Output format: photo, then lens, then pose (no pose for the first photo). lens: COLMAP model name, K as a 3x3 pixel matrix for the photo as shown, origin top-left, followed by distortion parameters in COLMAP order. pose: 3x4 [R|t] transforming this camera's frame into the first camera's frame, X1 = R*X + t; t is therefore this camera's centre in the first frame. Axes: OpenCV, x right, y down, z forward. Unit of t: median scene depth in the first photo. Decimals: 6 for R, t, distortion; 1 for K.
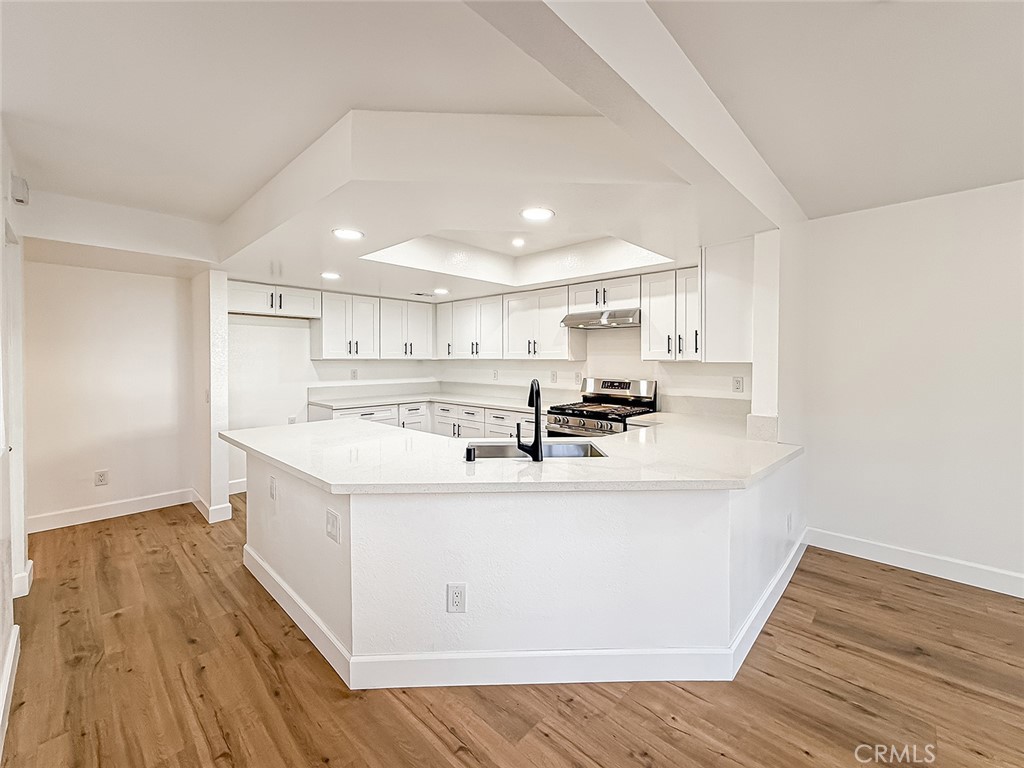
lens RADIAL K [[414.9, 0, 514.5], [0, 414.9, 383.2], [0, 0, 1]] dist [-0.016344, 0.000299]
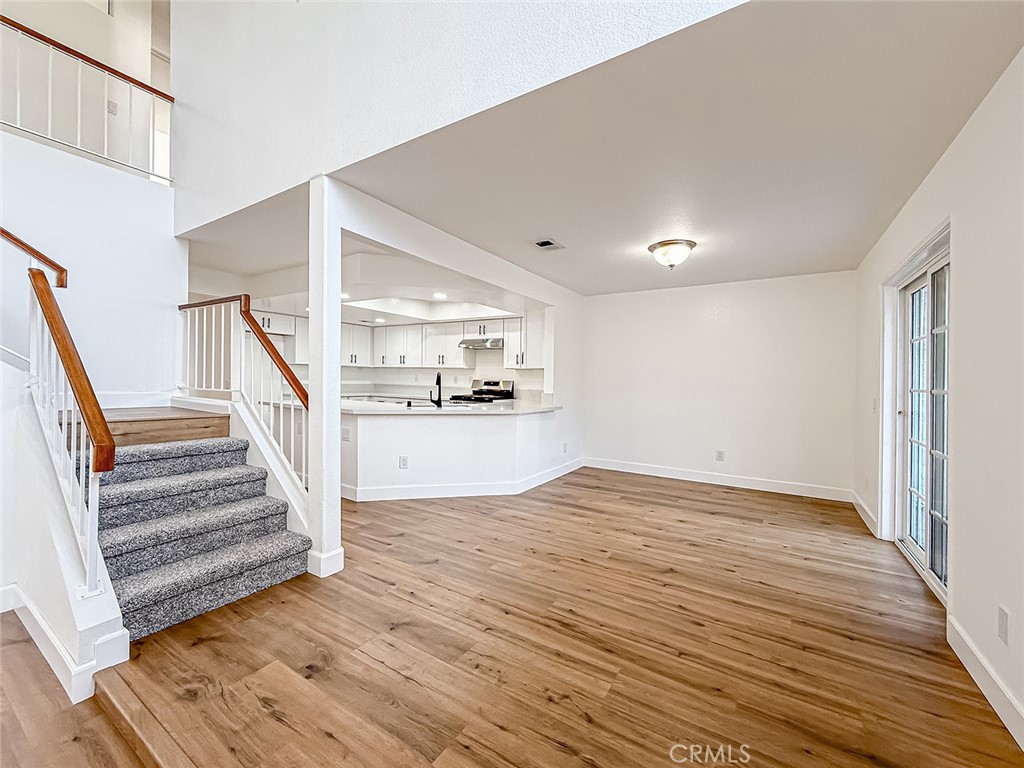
lens RADIAL K [[414.9, 0, 504.4], [0, 414.9, 413.8], [0, 0, 1]] dist [-0.016344, 0.000299]
pose [[0.984307, 0.005846, 0.176367, 0.002614], [-0.011519, 0.999448, 0.031164, 0.070275], [-0.176087, -0.032707, 0.983831, -0.623066]]
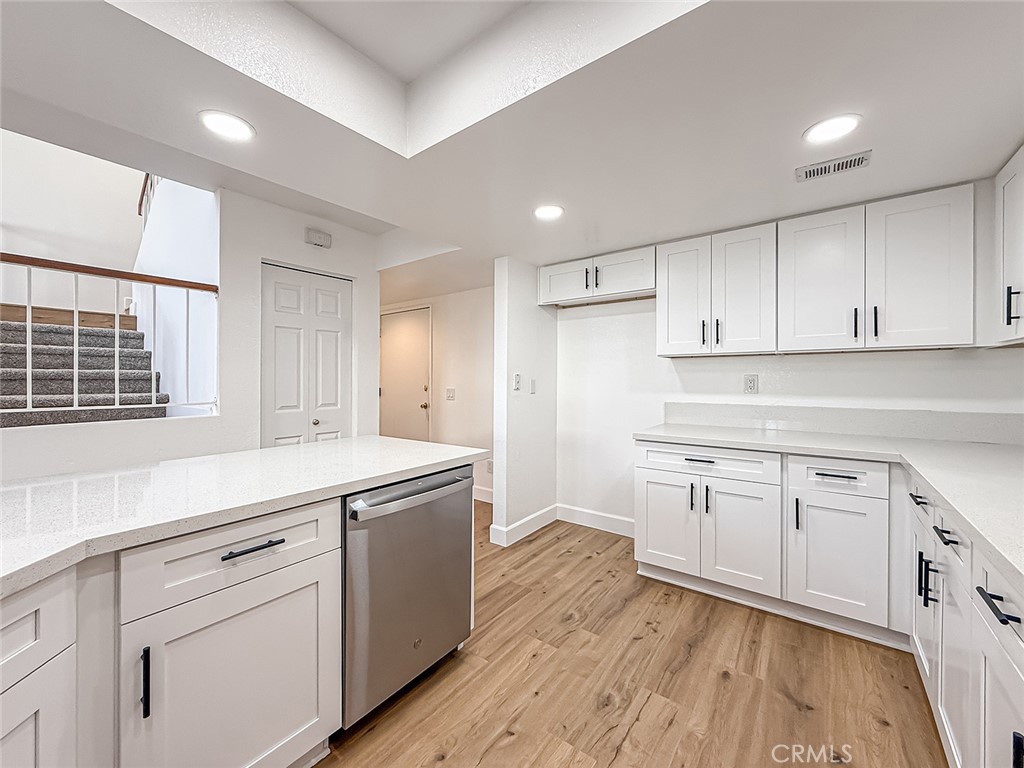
lens RADIAL K [[414.9, 0, 495.3], [0, 414.9, 385.8], [0, 0, 1]] dist [-0.016344, 0.000299]
pose [[0.104163, 0.020776, -0.994343, 0.126998], [-0.035557, 0.999220, 0.017153, -0.020126], [0.993924, 0.033570, 0.104821, 0.787180]]
